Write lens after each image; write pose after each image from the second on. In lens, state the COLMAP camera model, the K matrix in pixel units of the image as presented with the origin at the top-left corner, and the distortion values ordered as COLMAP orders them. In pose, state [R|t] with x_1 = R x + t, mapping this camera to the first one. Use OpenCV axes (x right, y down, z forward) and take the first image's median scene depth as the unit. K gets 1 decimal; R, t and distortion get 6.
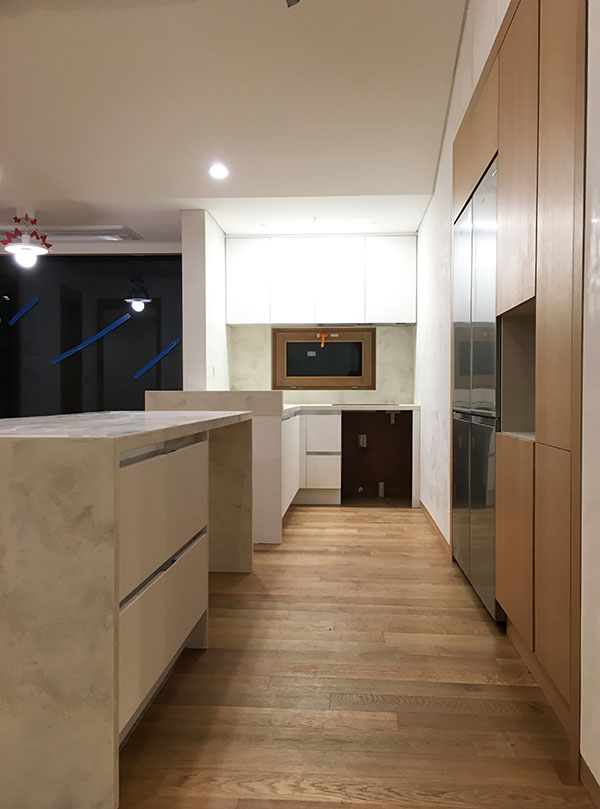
lens RADIAL K [[706.5, 0, 311.8], [0, 706.5, 413.2], [0, 0, 1]] dist [0.094470, -0.119987]
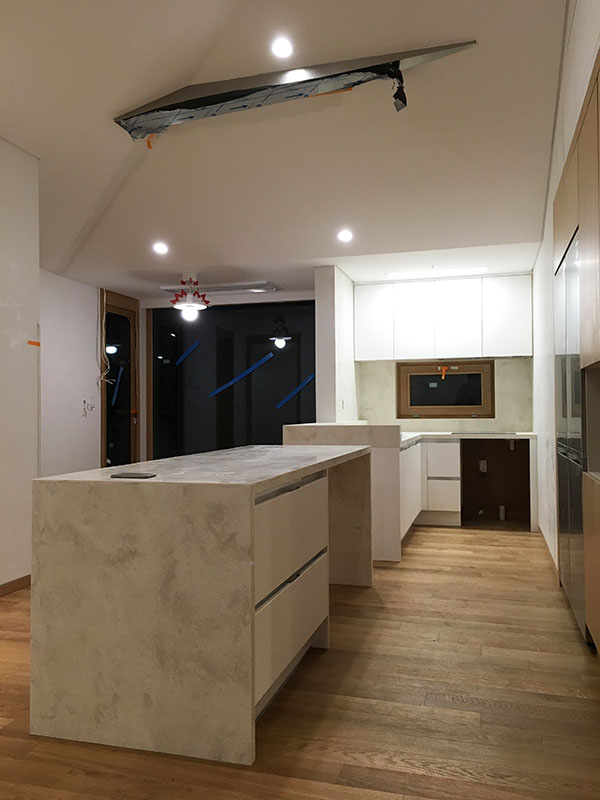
lens RADIAL K [[678.6, 0, 300.0], [0, 678.6, 400.0], [0, 0, 1]] dist [0.089340, -0.114939]
pose [[0.976677, -0.011593, -0.214401, 0.035625], [0.002520, 0.999092, -0.042541, -0.025551], [0.214700, 0.041008, 0.975819, -0.097199]]
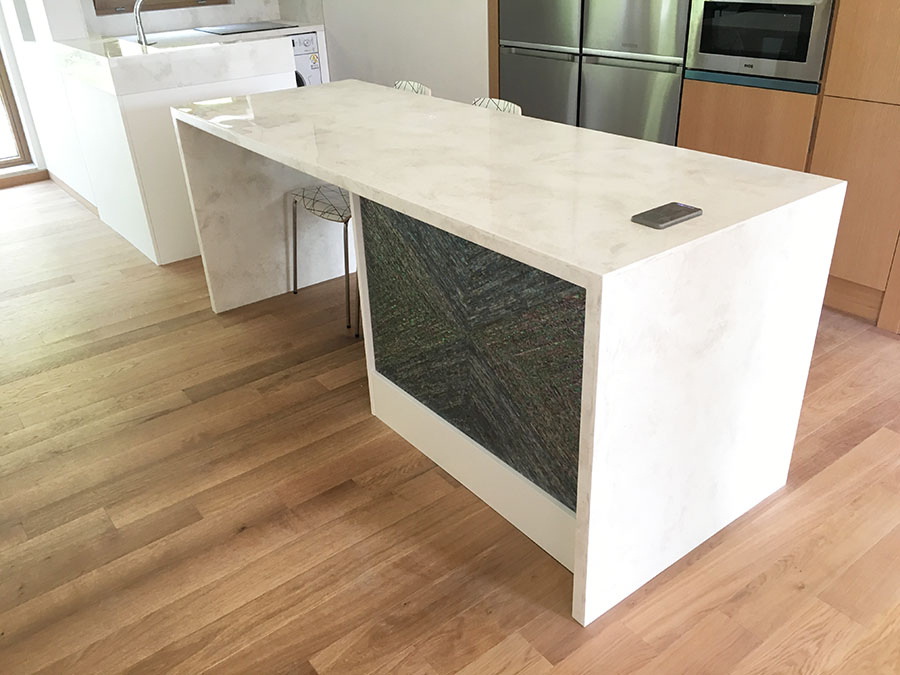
lens RADIAL K [[763.4, 0, 450.0], [0, 763.4, 337.5], [0, 0, 1]] dist [0.089340, -0.114939]
pose [[0.756139, -0.332558, 0.563612, -0.491928], [0.061479, 0.893541, 0.444753, -0.102418], [-0.651516, -0.301645, 0.696087, 0.190581]]
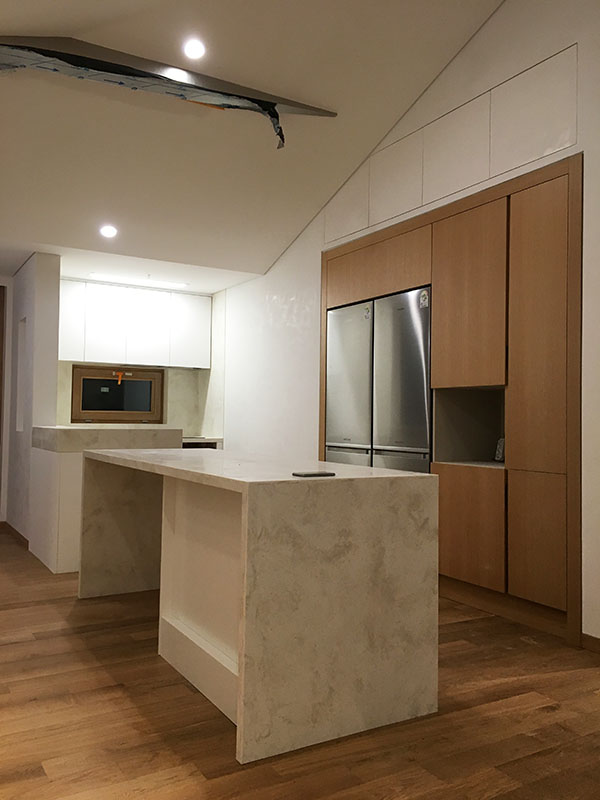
lens RADIAL K [[678.6, 0, 300.0], [0, 678.6, 400.0], [0, 0, 1]] dist [0.089340, -0.114939]
pose [[0.827951, 0.026749, 0.560162, -0.507332], [0.002493, 0.998676, -0.051374, -0.020787], [-0.560795, 0.043932, 0.826788, -0.046432]]
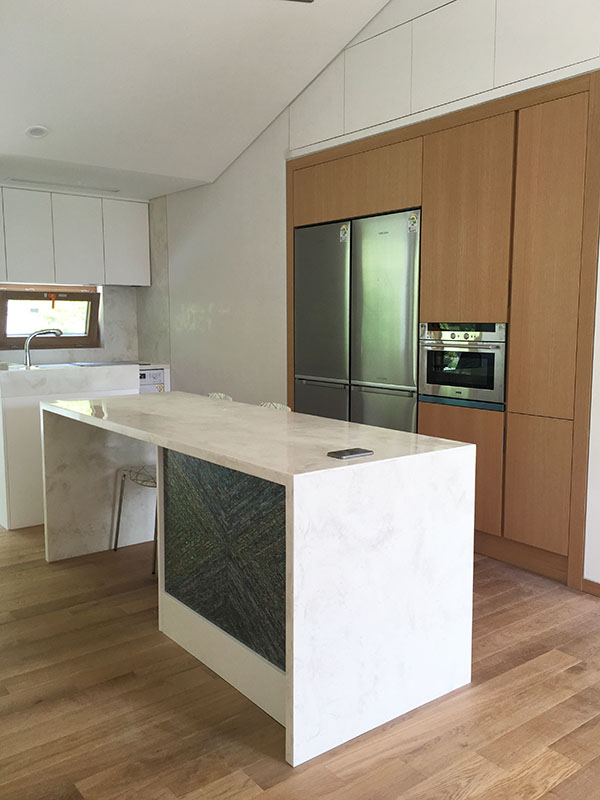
lens RADIAL K [[708.0, 0, 300.0], [0, 708.0, 400.0], [0, 0, 1]] dist [0.096622, -0.125269]
pose [[0.753667, -0.079174, 0.652471, -0.551426], [0.020306, 0.995049, 0.097289, -0.077265], [-0.656943, -0.060074, 0.751543, 0.036460]]
